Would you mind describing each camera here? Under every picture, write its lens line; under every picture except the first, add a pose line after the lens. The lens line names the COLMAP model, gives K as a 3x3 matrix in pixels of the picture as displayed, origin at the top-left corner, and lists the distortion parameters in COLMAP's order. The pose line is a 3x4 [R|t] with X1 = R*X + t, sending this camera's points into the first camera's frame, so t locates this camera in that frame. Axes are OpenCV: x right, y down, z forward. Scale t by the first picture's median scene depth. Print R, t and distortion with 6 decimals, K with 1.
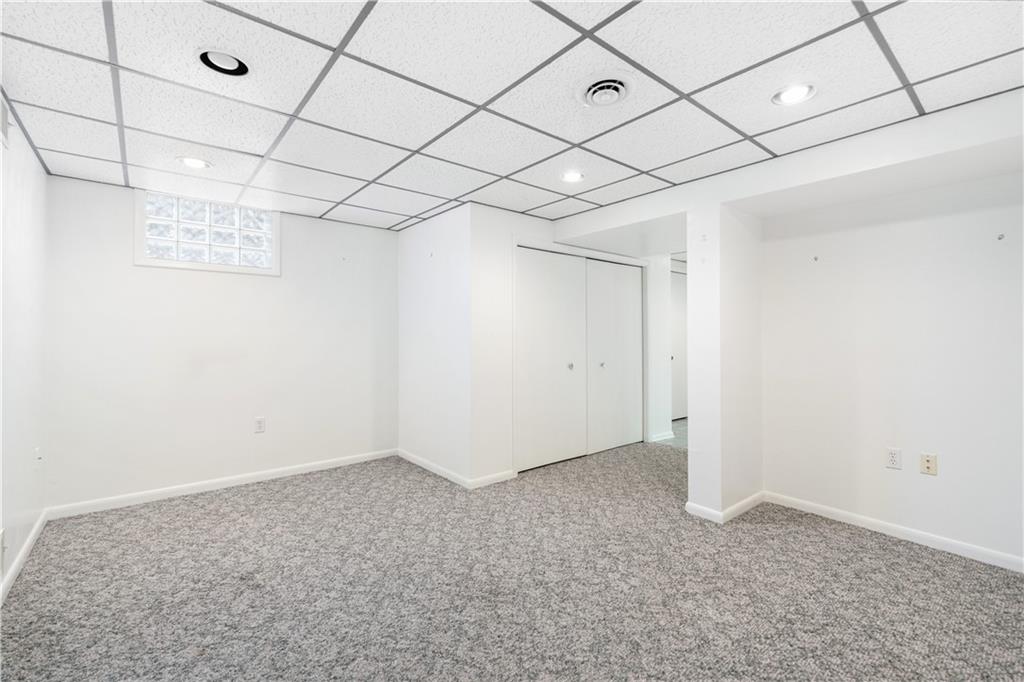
lens RADIAL K [[444.8, 0, 514.4], [0, 444.8, 340.0], [0, 0, 1]] dist [0.000253, 0.000345]
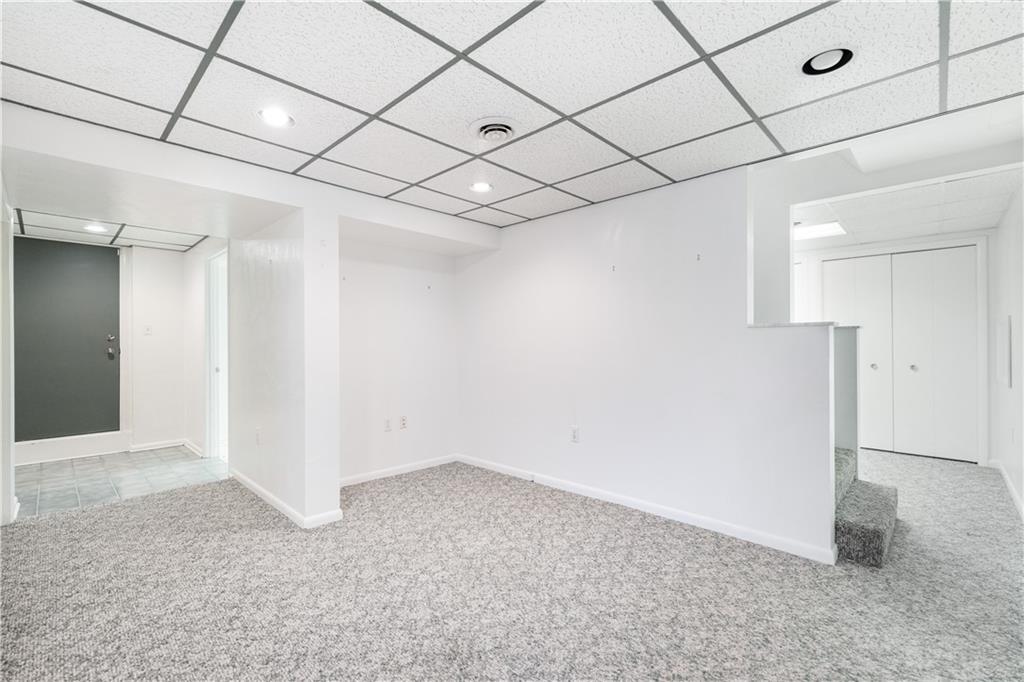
lens RADIAL K [[444.8, 0, 514.4], [0, 444.8, 340.0], [0, 0, 1]] dist [0.000253, 0.000345]
pose [[-0.114764, 0.005309, 0.993379, -0.696463], [0.013125, 0.999907, -0.003827, -0.001798], [-0.993306, 0.012599, -0.114823, 0.783774]]
